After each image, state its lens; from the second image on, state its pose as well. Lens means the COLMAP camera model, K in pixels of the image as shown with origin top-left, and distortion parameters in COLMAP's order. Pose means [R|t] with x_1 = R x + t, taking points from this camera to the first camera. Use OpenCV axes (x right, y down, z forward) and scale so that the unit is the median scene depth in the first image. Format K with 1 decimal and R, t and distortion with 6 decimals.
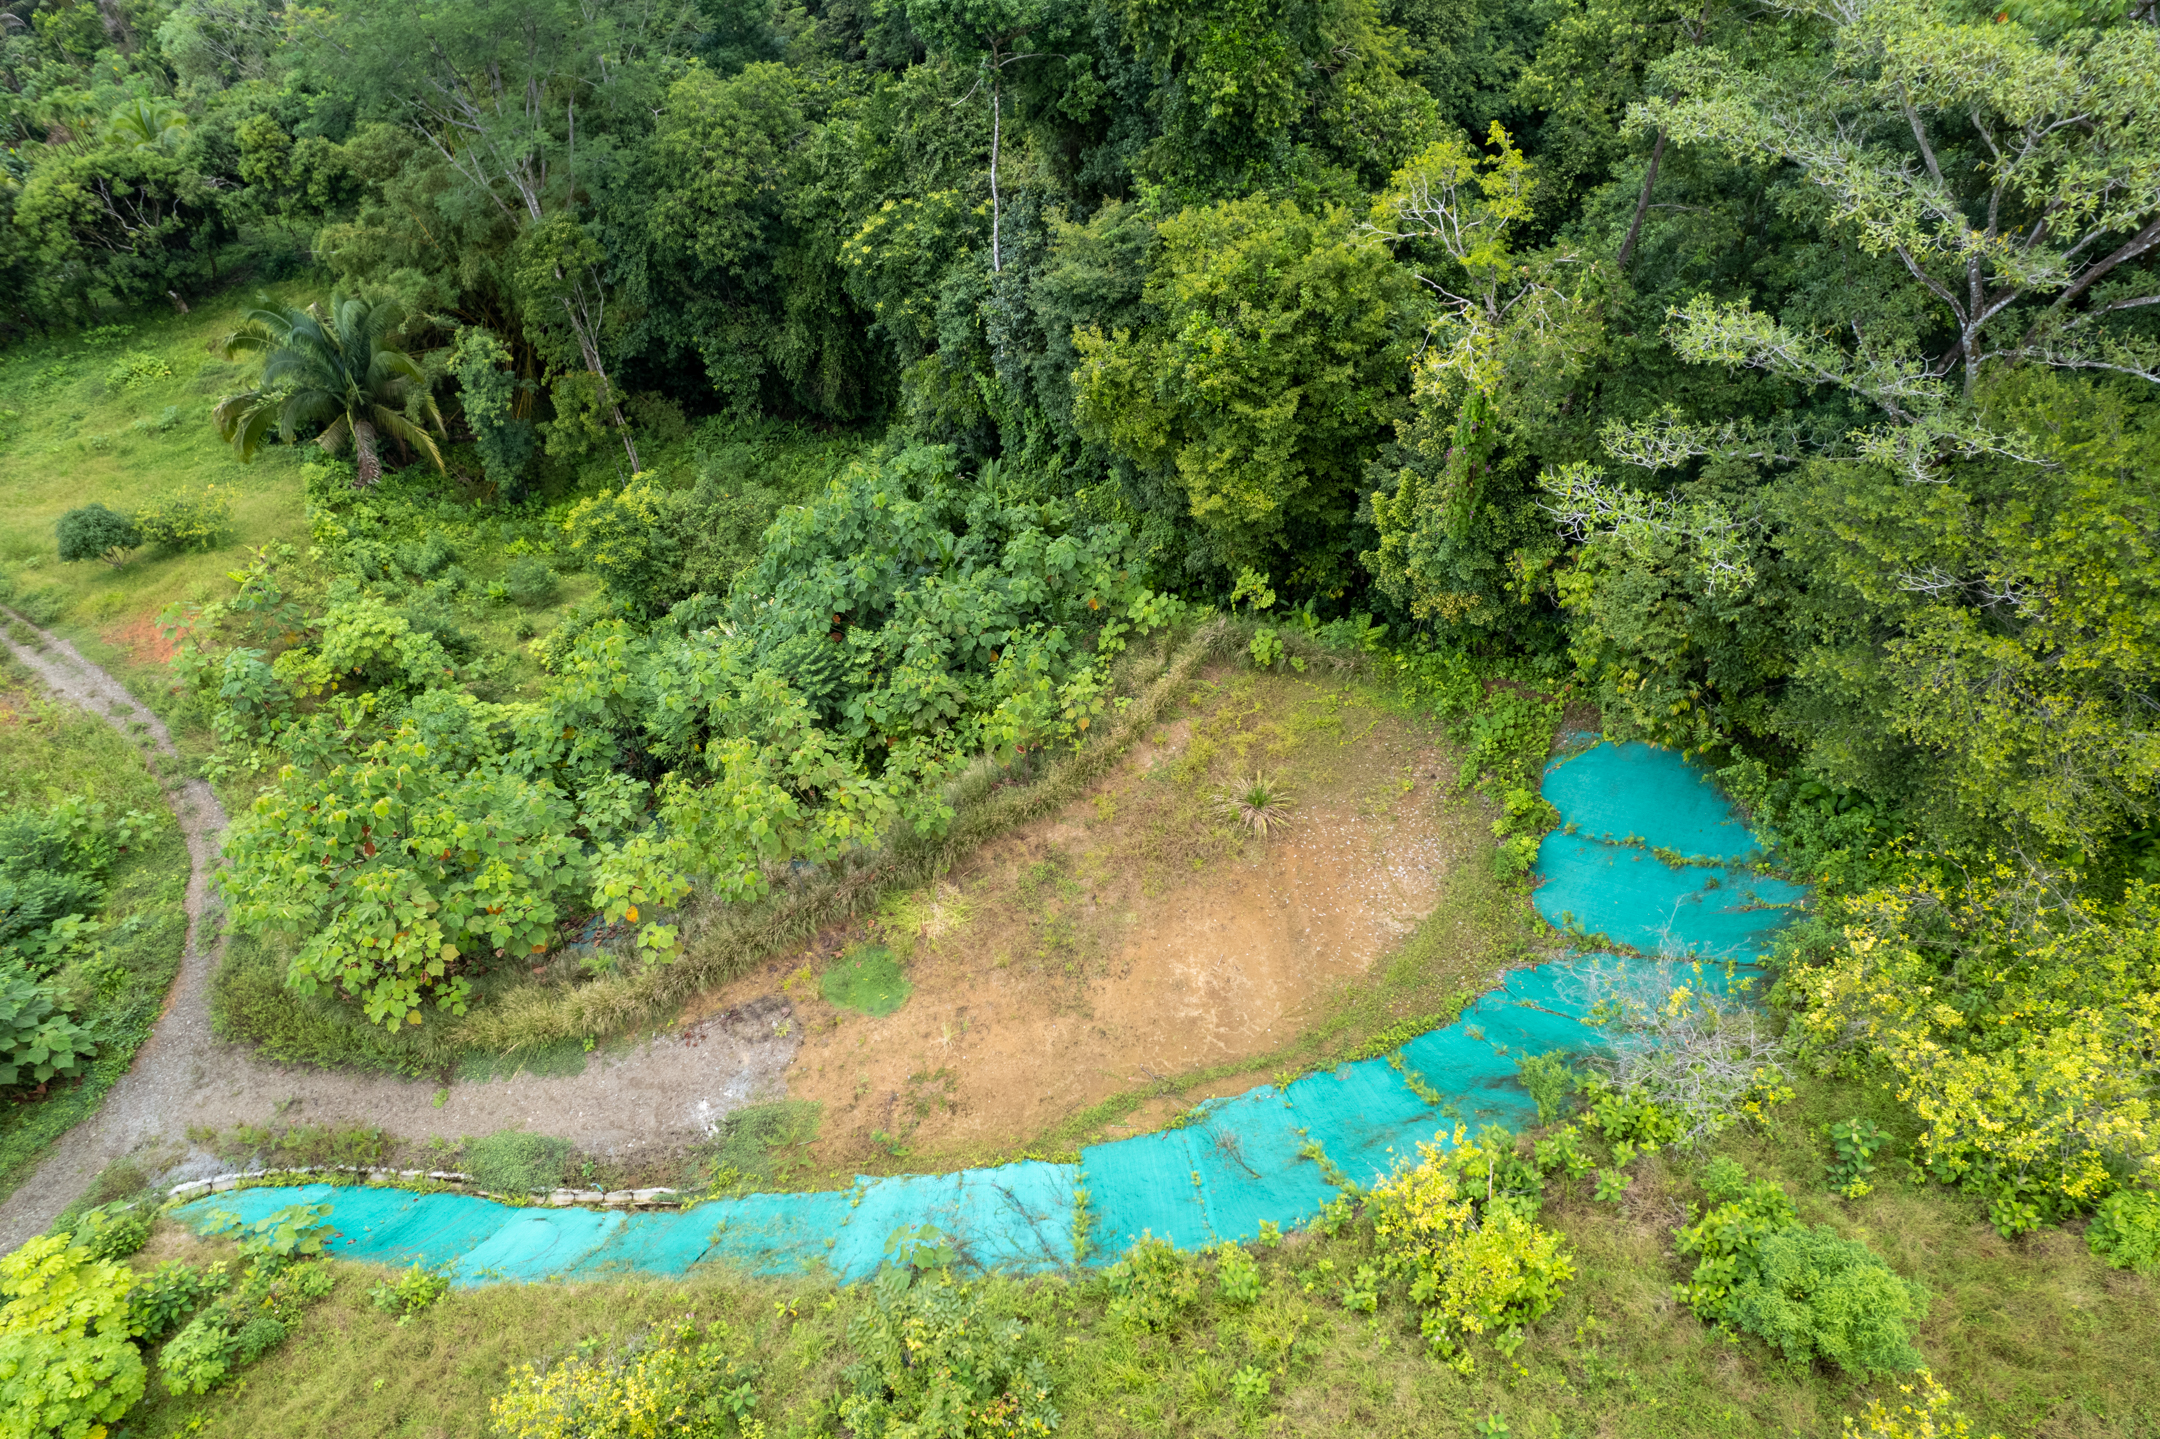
lens RADIAL K [[1376.3, 0, 1073.3], [0, 1376.3, 738.3], [0, 0, 1]] dist [-0.077965, 0.069049]
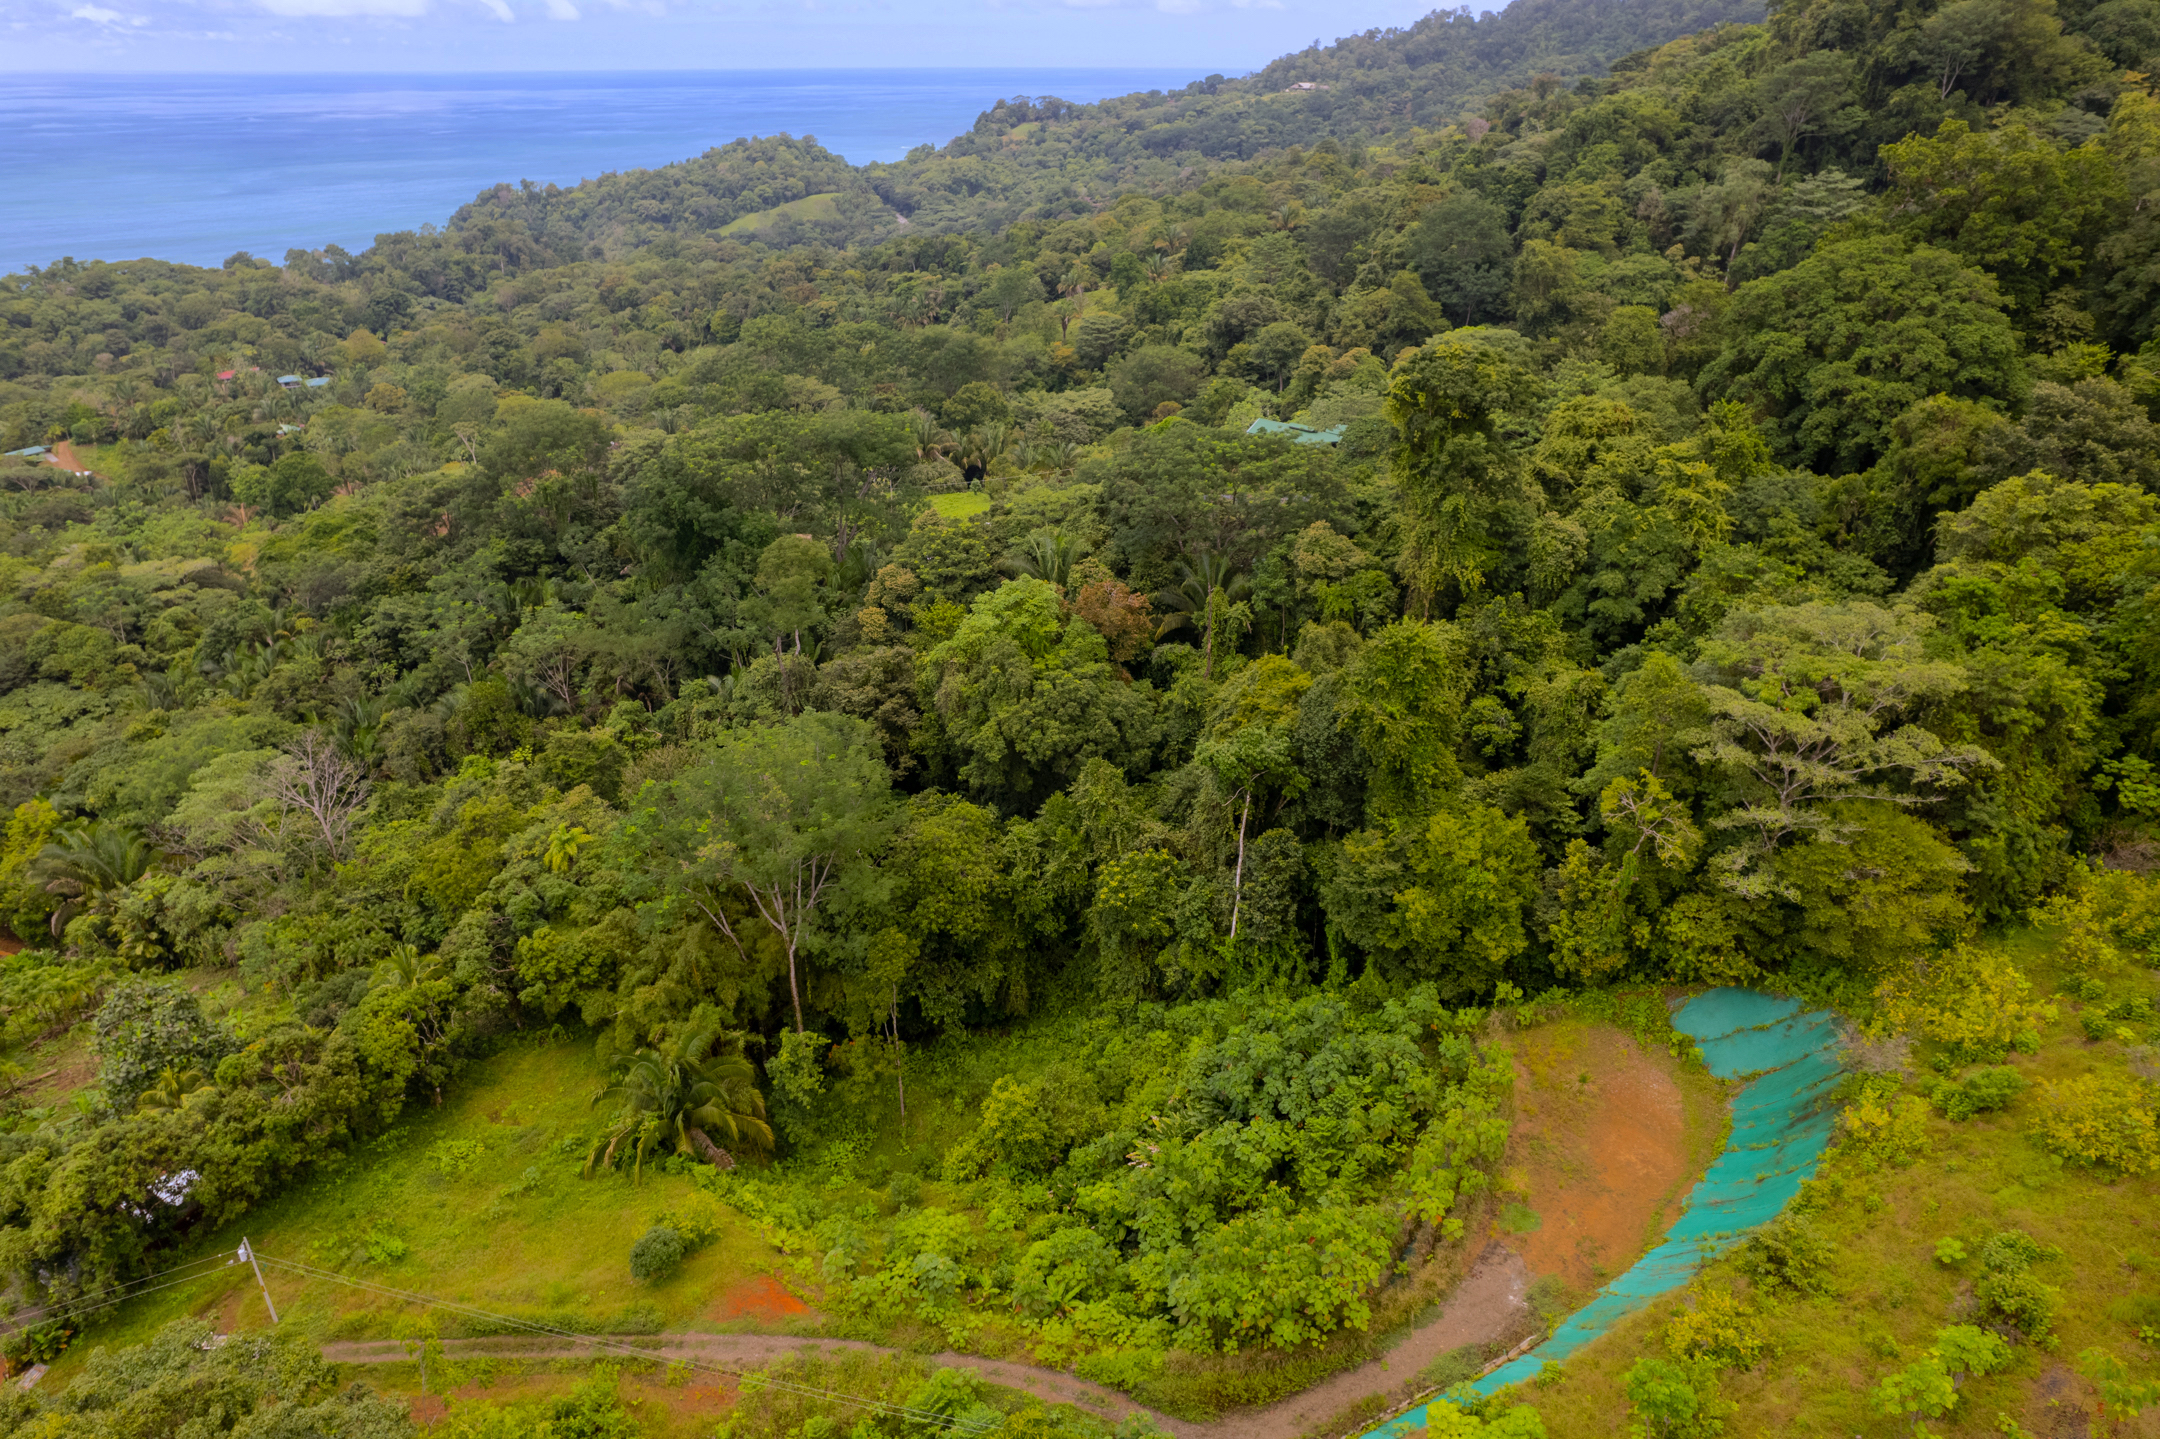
lens RADIAL K [[1376.3, 0, 1071.9], [0, 1376.3, 741.5], [0, 0, 1]] dist [-0.077965, 0.069049]
pose [[0.873559, -0.217534, 0.435401, -1.282887], [0.368006, 0.880658, -0.298351, -0.073367], [-0.318538, 0.420857, 0.849360, -0.674830]]
